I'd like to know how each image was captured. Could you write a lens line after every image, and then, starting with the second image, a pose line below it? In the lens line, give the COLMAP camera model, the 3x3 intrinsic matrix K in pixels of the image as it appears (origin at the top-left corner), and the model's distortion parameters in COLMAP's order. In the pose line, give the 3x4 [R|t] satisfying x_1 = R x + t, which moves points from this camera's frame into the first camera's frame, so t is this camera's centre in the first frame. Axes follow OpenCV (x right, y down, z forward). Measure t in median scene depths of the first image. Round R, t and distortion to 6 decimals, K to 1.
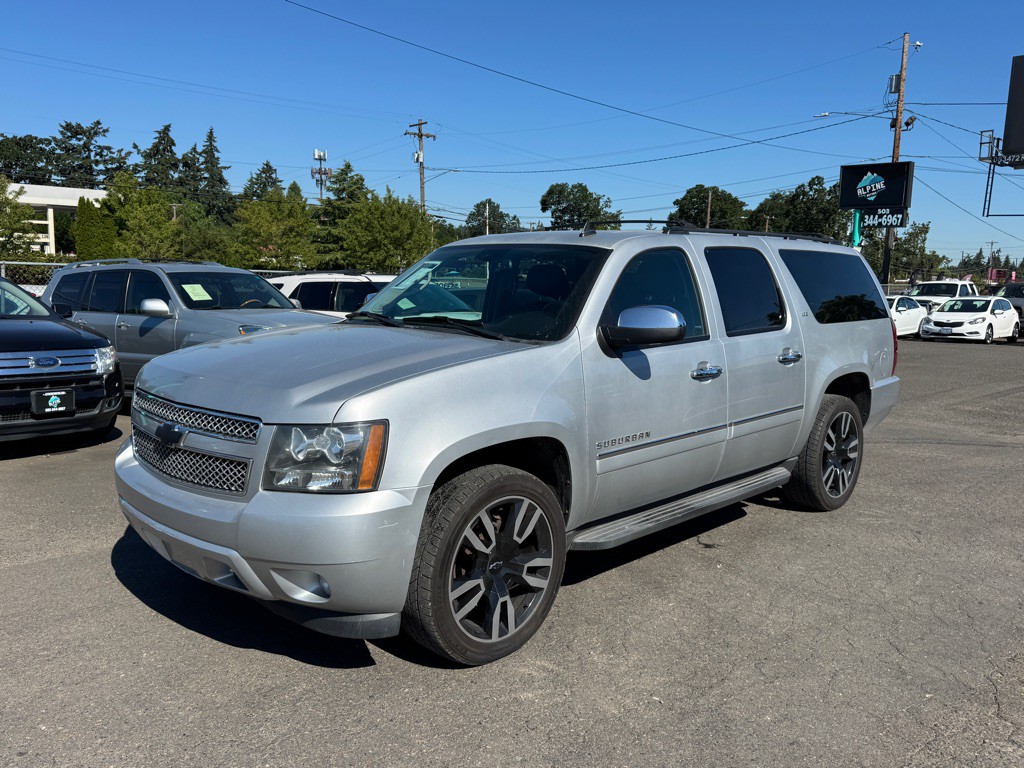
lens RADIAL K [[825.9, 0, 511.4], [0, 825.9, 385.7], [0, 0, 1]] dist [0.031173, -0.013247]
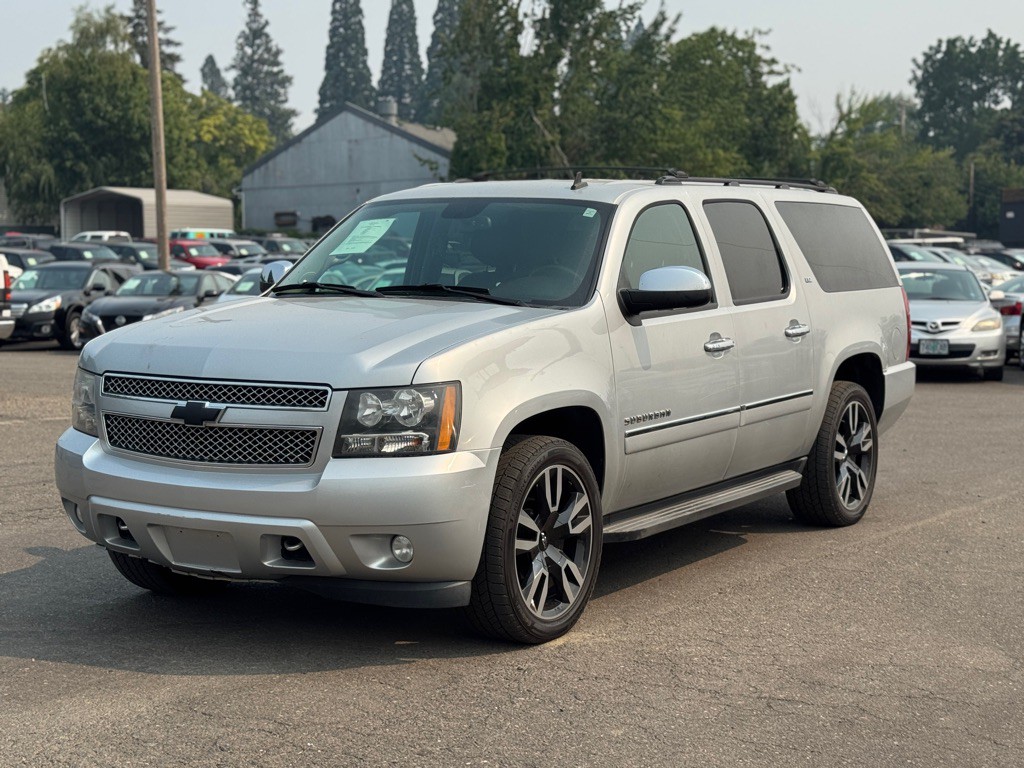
lens RADIAL K [[1685.9, 0, 512.3], [0, 1685.9, 405.8], [0, 0, 1]] dist [0.118239, -0.048914]
pose [[0.974401, -0.040184, 0.221198, -0.523535], [0.050068, 0.997974, -0.039255, 0.150681], [-0.219172, 0.049325, 0.974439, -0.958158]]
